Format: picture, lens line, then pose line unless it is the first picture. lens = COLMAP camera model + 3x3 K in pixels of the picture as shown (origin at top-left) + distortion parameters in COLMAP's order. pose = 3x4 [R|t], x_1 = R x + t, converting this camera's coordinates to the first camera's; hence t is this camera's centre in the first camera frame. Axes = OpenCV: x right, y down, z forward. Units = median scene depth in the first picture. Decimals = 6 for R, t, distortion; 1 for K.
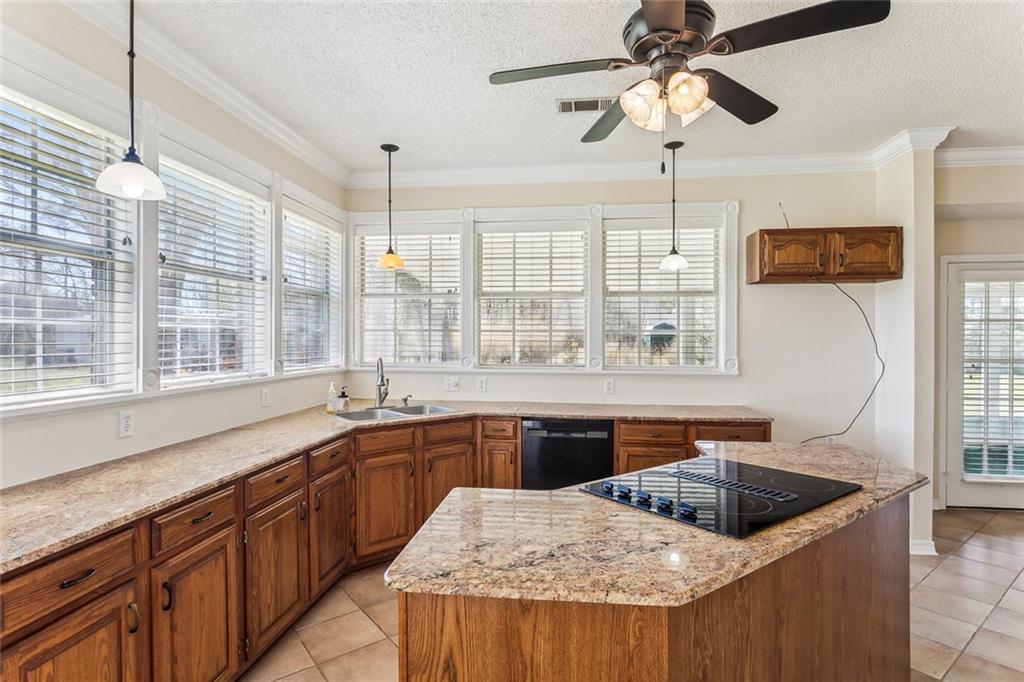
lens RADIAL K [[527.8, 0, 510.7], [0, 527.8, 344.8], [0, 0, 1]] dist [-0.004313, -0.001657]
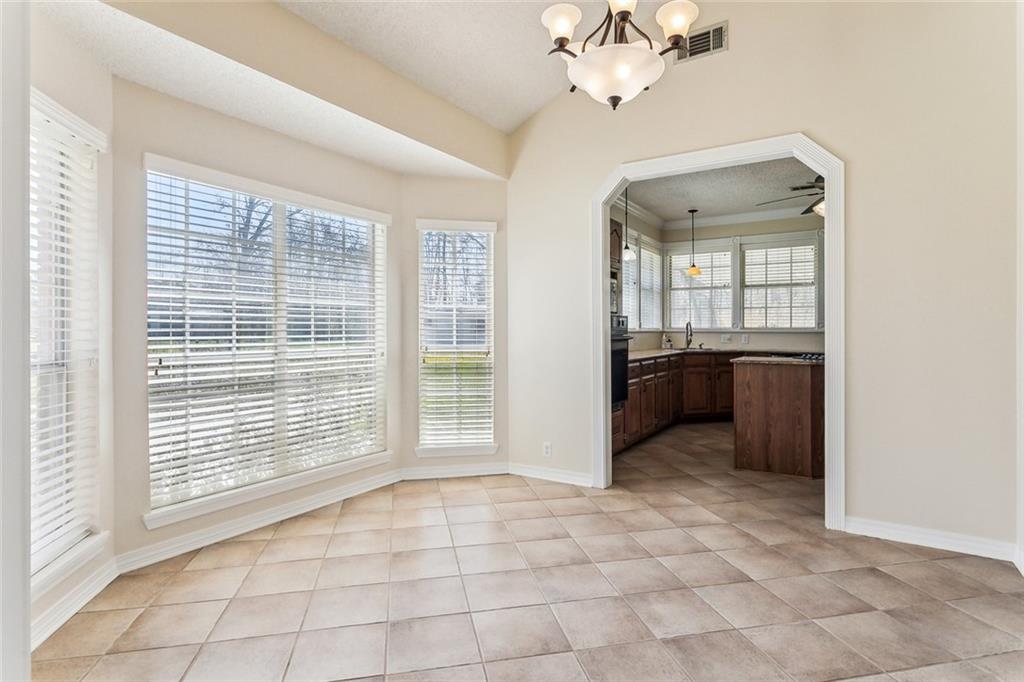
lens RADIAL K [[527.8, 0, 508.3], [0, 527.8, 332.7], [0, 0, 1]] dist [-0.004313, -0.001657]
pose [[0.901517, 0.000662, -0.432743, -0.008087], [-0.003783, 0.999973, -0.006351, 0.071470], [0.432727, 0.007363, 0.901495, -0.920914]]
